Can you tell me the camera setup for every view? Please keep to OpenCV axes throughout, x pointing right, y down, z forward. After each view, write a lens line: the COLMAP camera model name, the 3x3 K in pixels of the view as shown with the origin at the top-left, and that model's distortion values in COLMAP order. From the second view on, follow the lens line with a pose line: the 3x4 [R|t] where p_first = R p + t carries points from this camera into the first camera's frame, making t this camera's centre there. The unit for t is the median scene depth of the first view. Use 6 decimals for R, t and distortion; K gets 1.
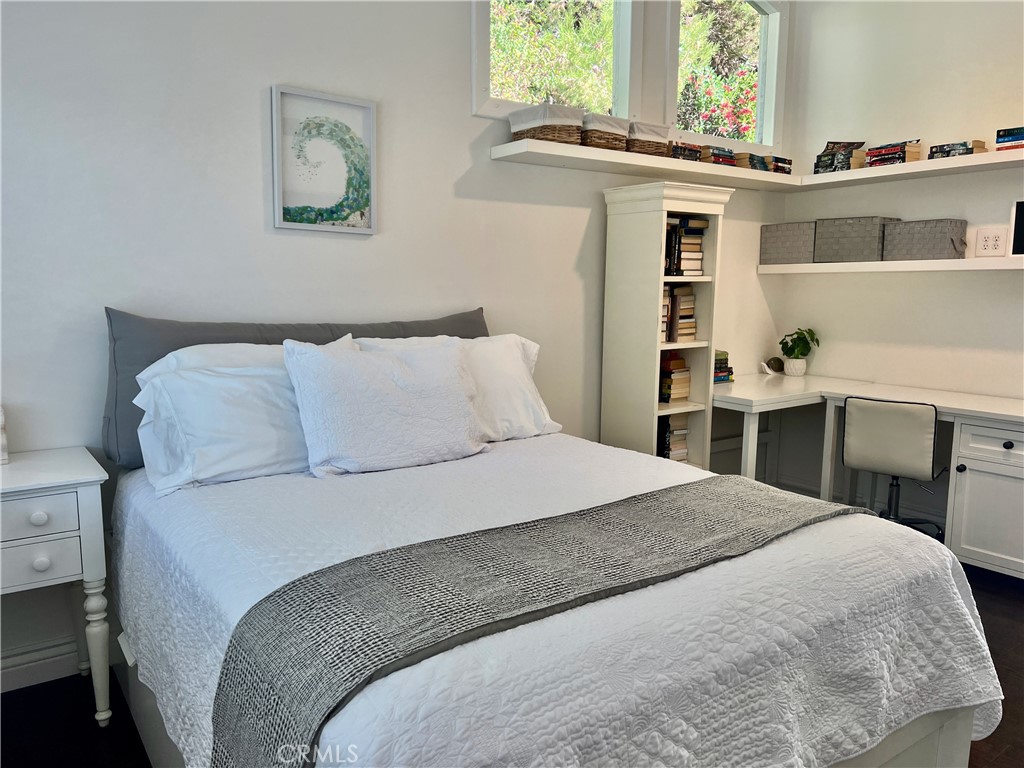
lens RADIAL K [[765.5, 0, 508.3], [0, 765.5, 394.9], [0, 0, 1]] dist [0.079499, -0.095187]
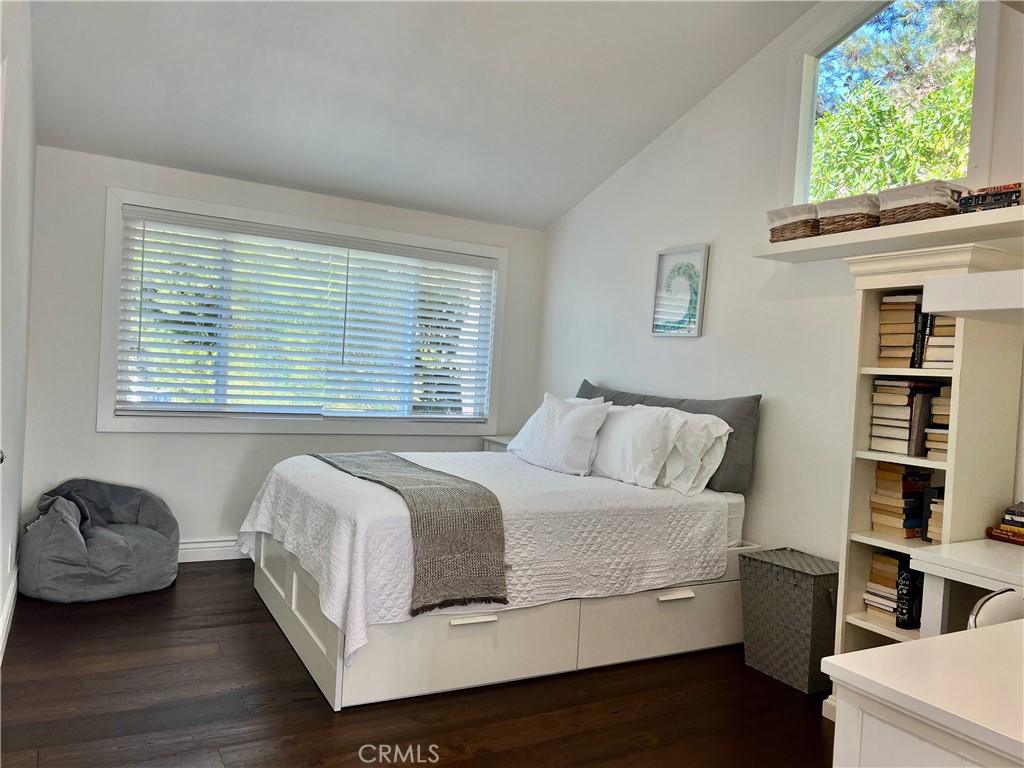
lens RADIAL K [[765.5, 0, 507.4], [0, 765.5, 391.7], [0, 0, 1]] dist [0.079499, -0.095187]
pose [[-0.126165, 0.017959, -0.991847, 1.225860], [-0.197795, 0.979305, 0.042892, -0.102647], [0.972090, 0.201594, -0.120001, 0.845906]]
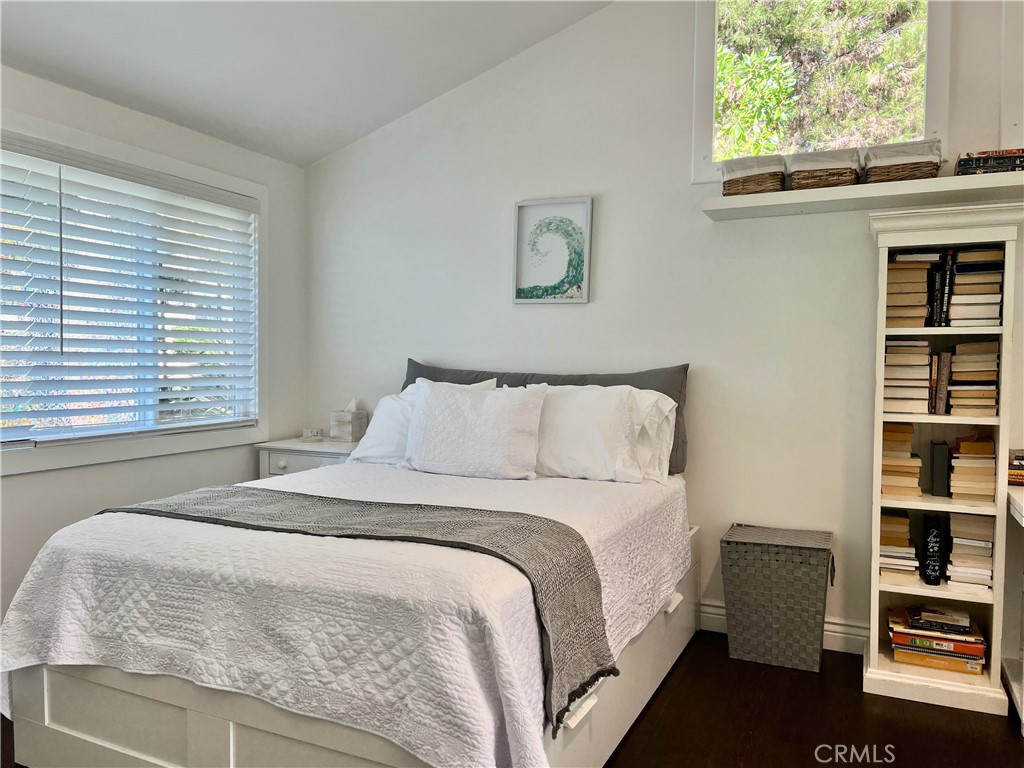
lens RADIAL K [[765.5, 0, 508.7], [0, 765.5, 393.3], [0, 0, 1]] dist [0.079499, -0.095187]
pose [[0.482711, 0.037610, -0.874972, 0.819742], [-0.128332, 0.991331, -0.028187, -0.017220], [0.866326, 0.125893, 0.483353, 0.325756]]
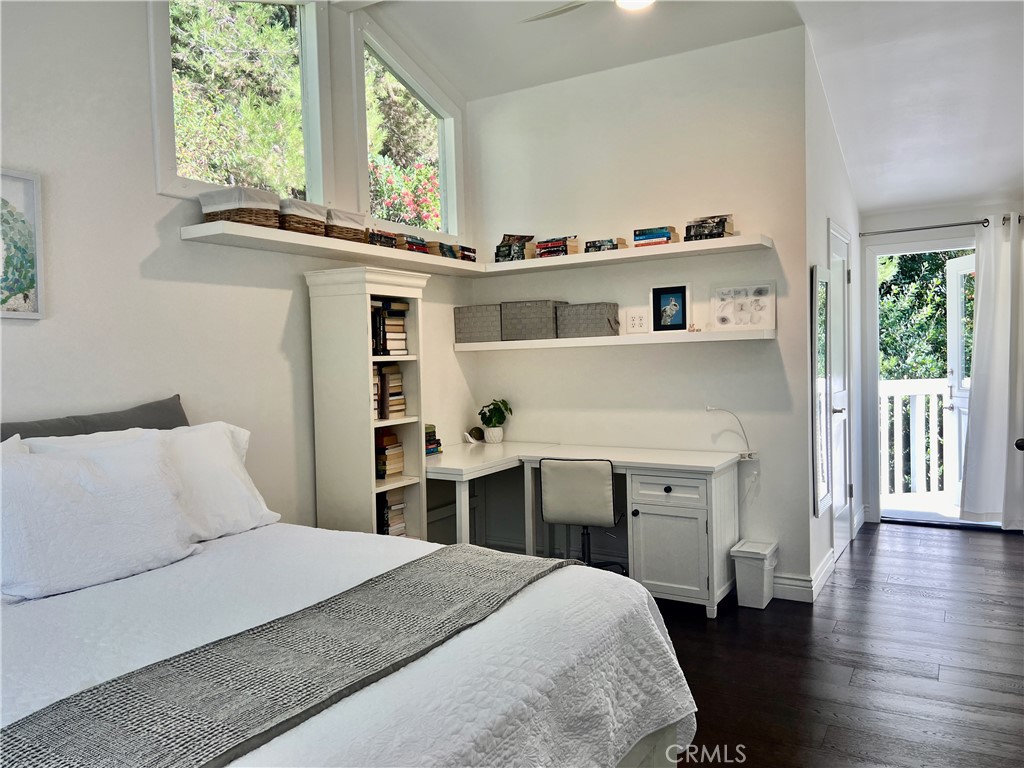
lens RADIAL K [[765.5, 0, 511.1], [0, 765.5, 396.0], [0, 0, 1]] dist [0.079499, -0.095187]
pose [[0.922375, -0.049006, 0.383174, -0.024978], [0.085187, 0.993305, -0.078022, -0.006663], [-0.376785, 0.104607, 0.920375, -0.008994]]
